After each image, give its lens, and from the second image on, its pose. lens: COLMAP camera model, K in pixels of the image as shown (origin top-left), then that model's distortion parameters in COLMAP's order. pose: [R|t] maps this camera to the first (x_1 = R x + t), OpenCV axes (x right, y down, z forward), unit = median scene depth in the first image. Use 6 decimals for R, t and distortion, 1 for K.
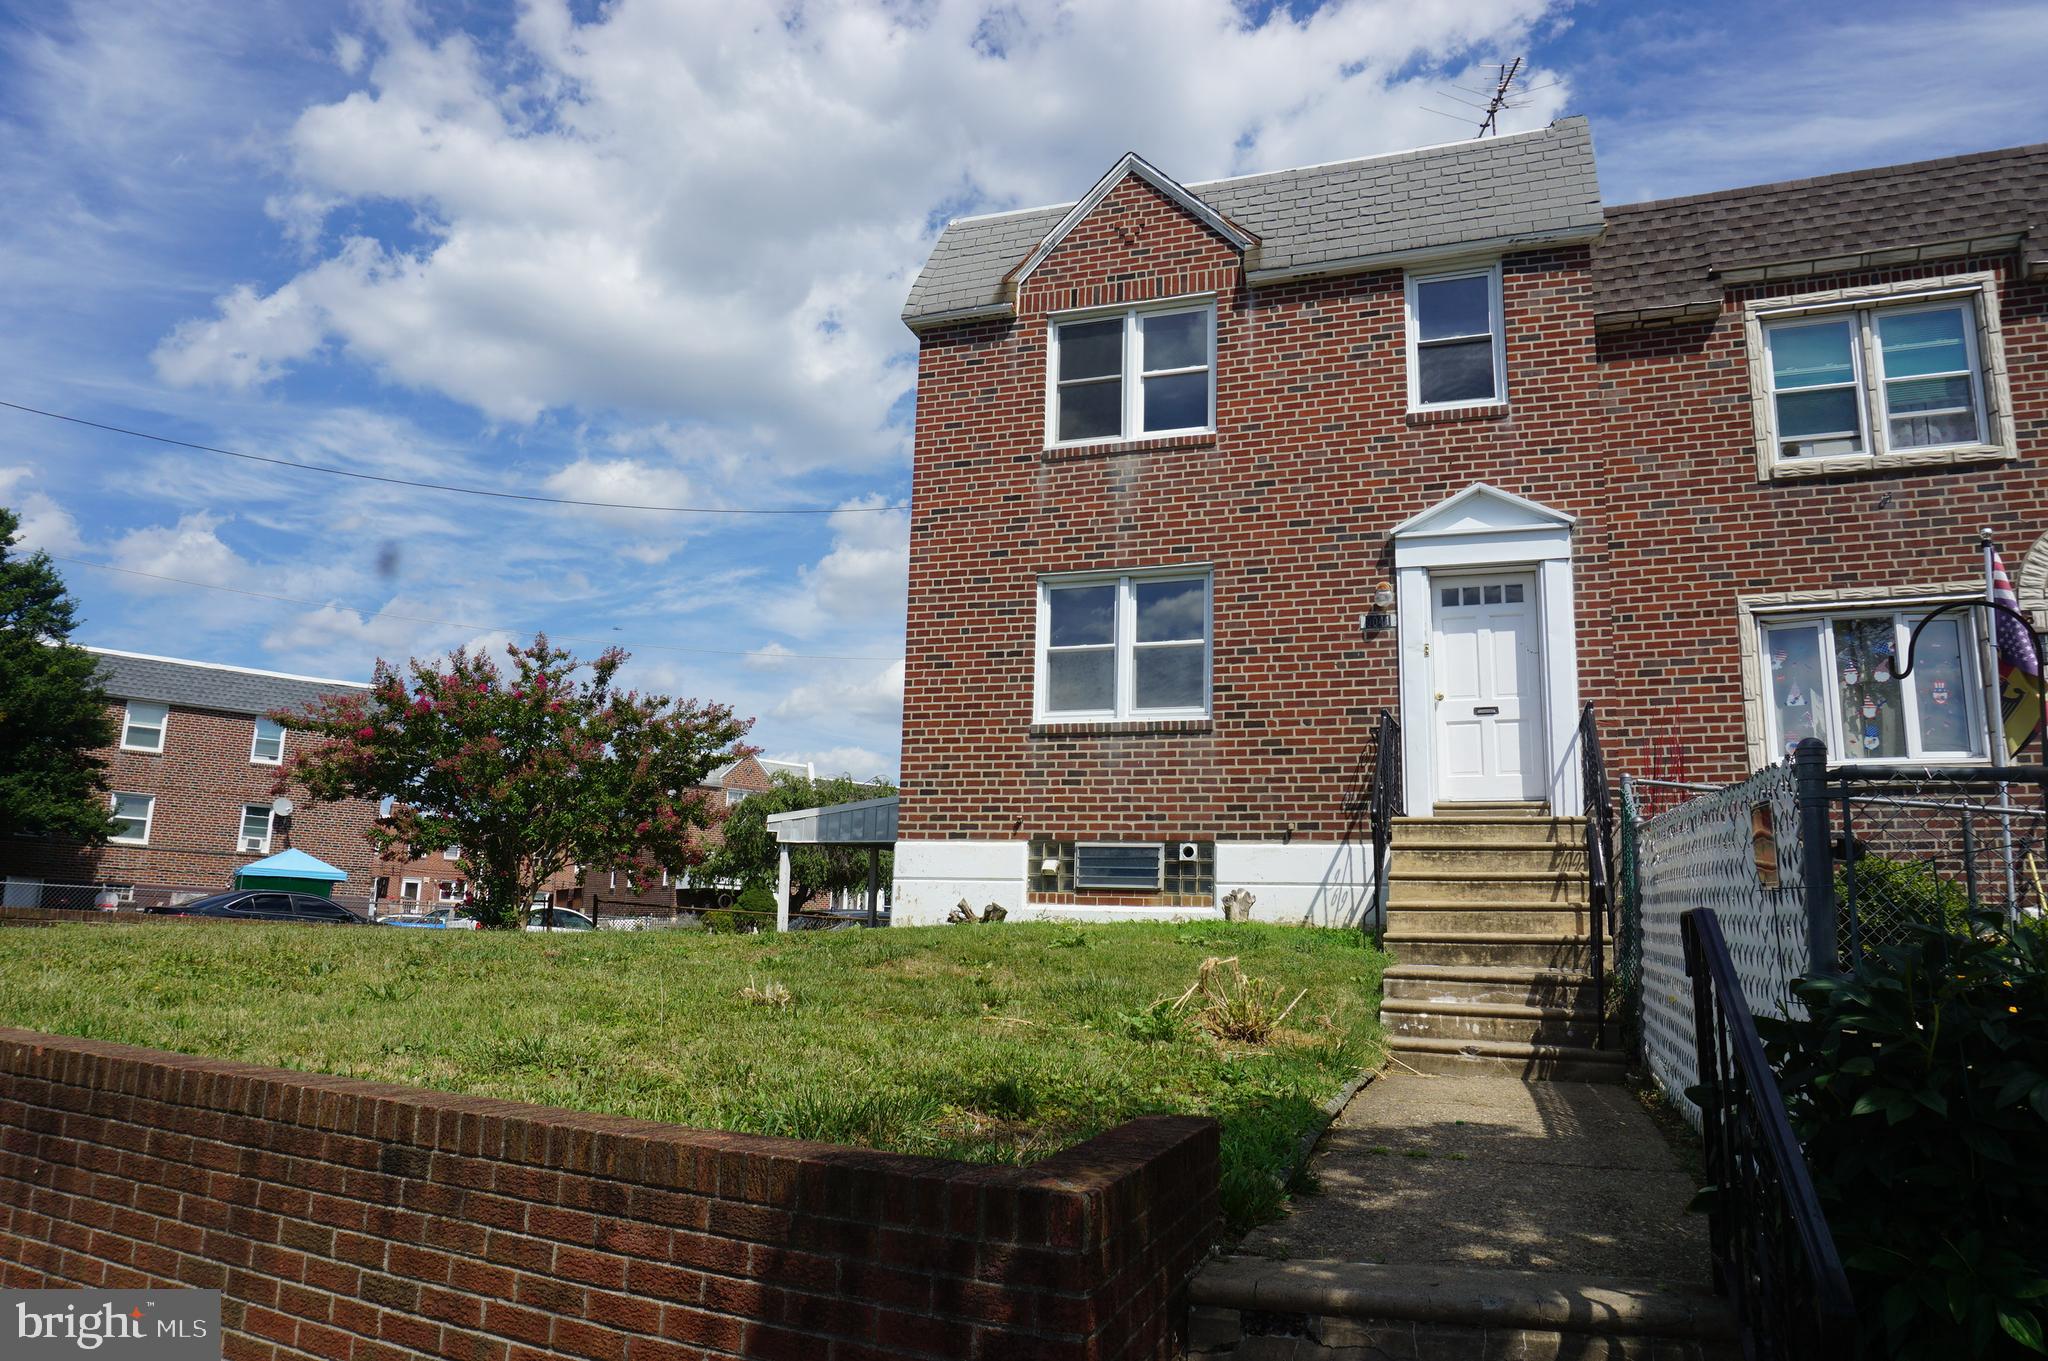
lens RADIAL K [[1370.5, 0, 992.7], [0, 1370.5, 671.8], [0, 0, 1]] dist [-0.038114, 0.032164]
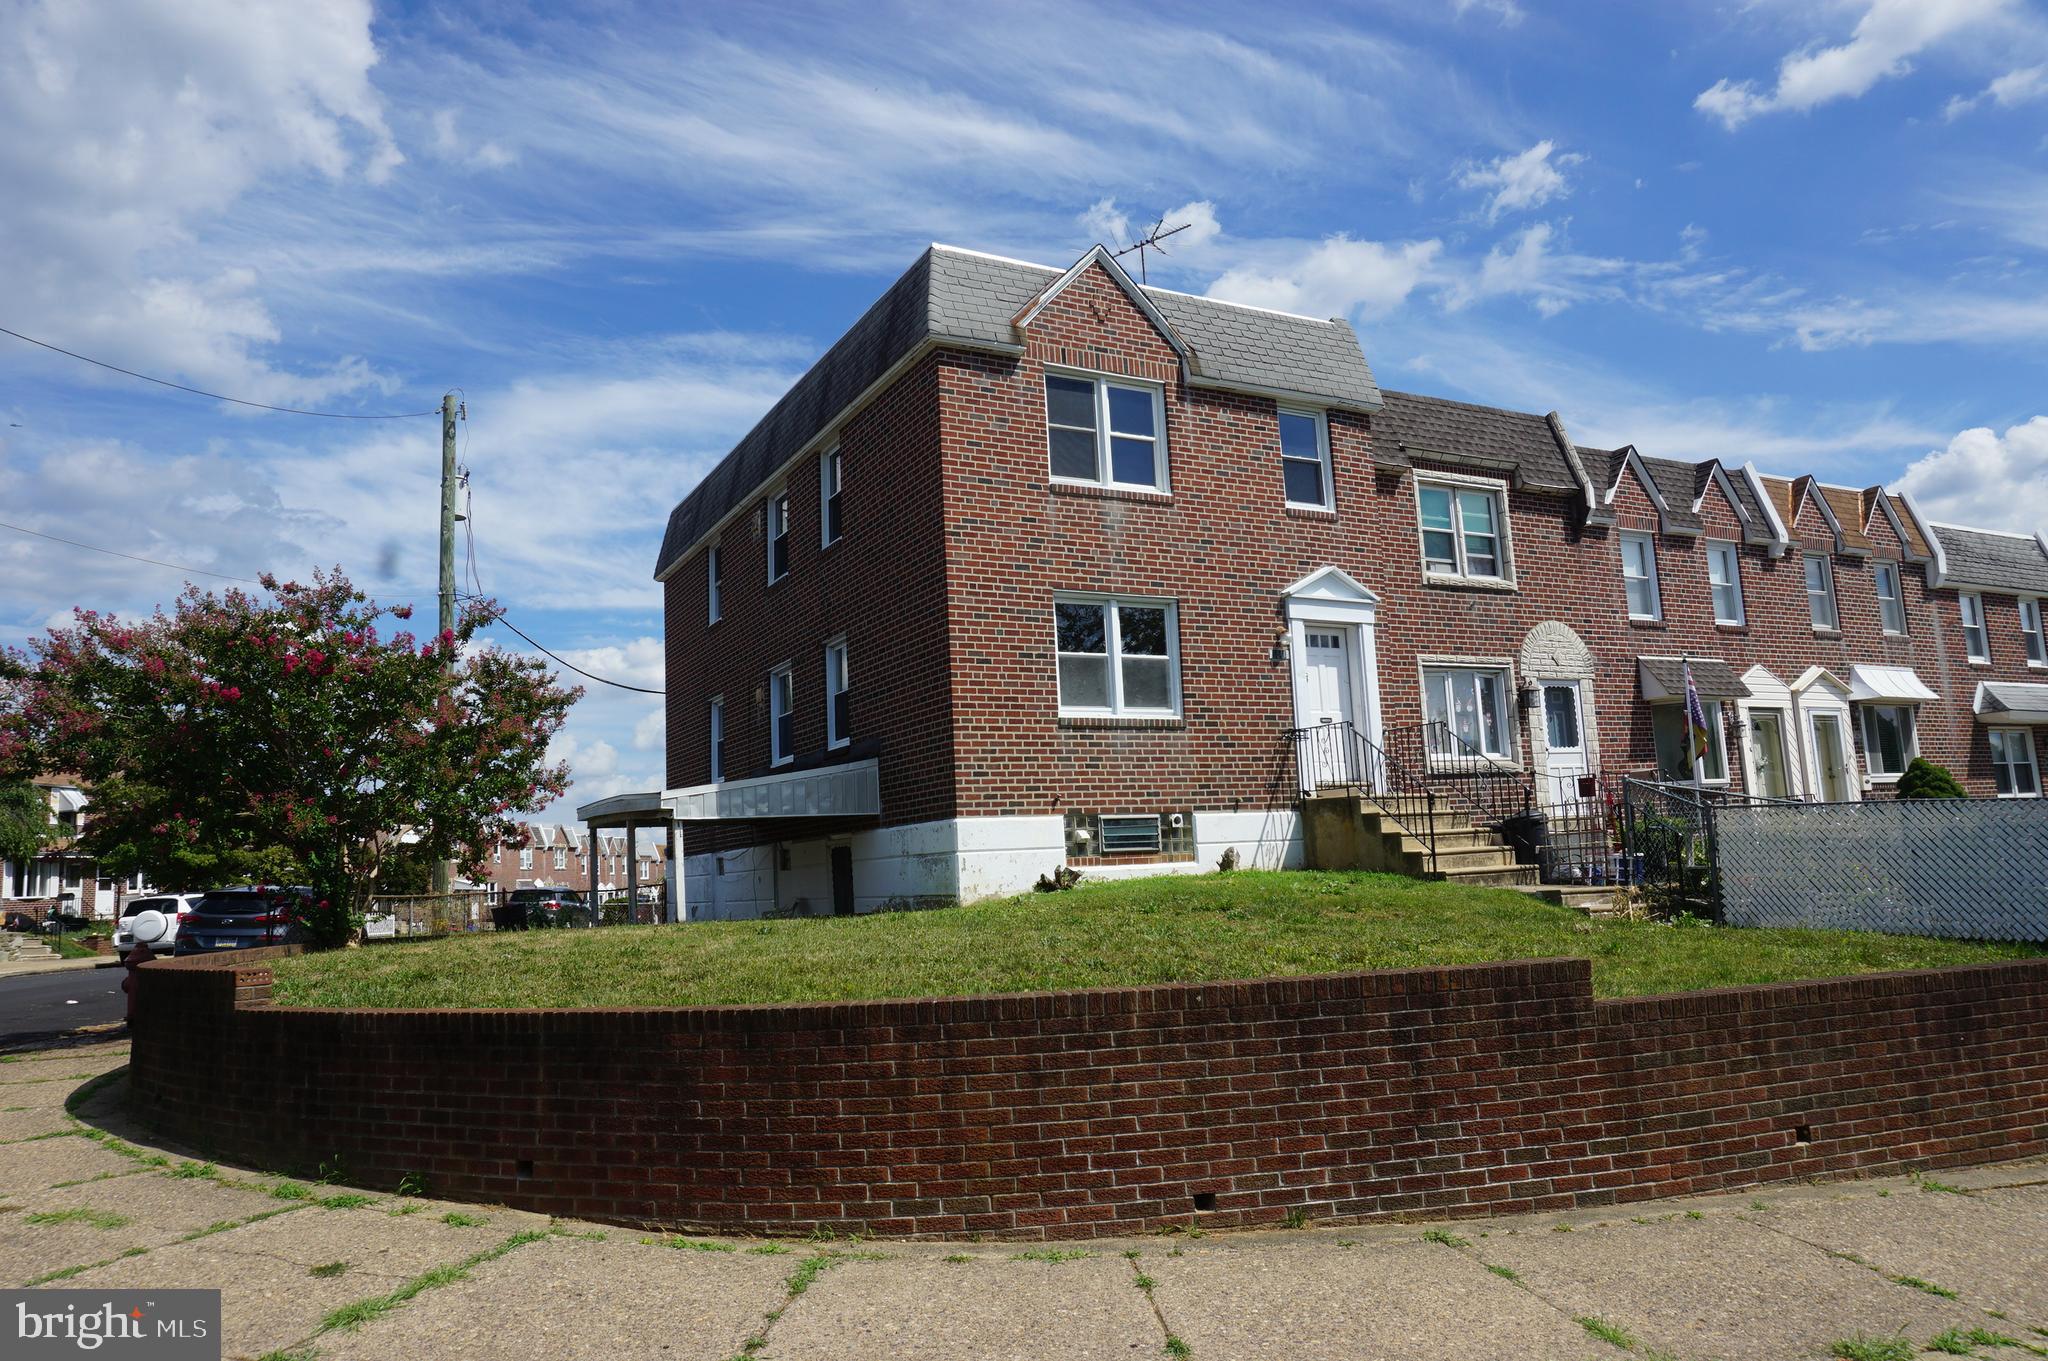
lens RADIAL K [[1406.6, 0, 1027.8], [0, 1406.6, 654.8], [0, 0, 1]] dist [-0.034921, 0.003187]
pose [[0.652588, 0.054353, 0.755761, -0.939059], [-0.085843, 0.996306, 0.002472, -0.016798], [-0.752835, -0.066490, 0.654843, 0.228022]]
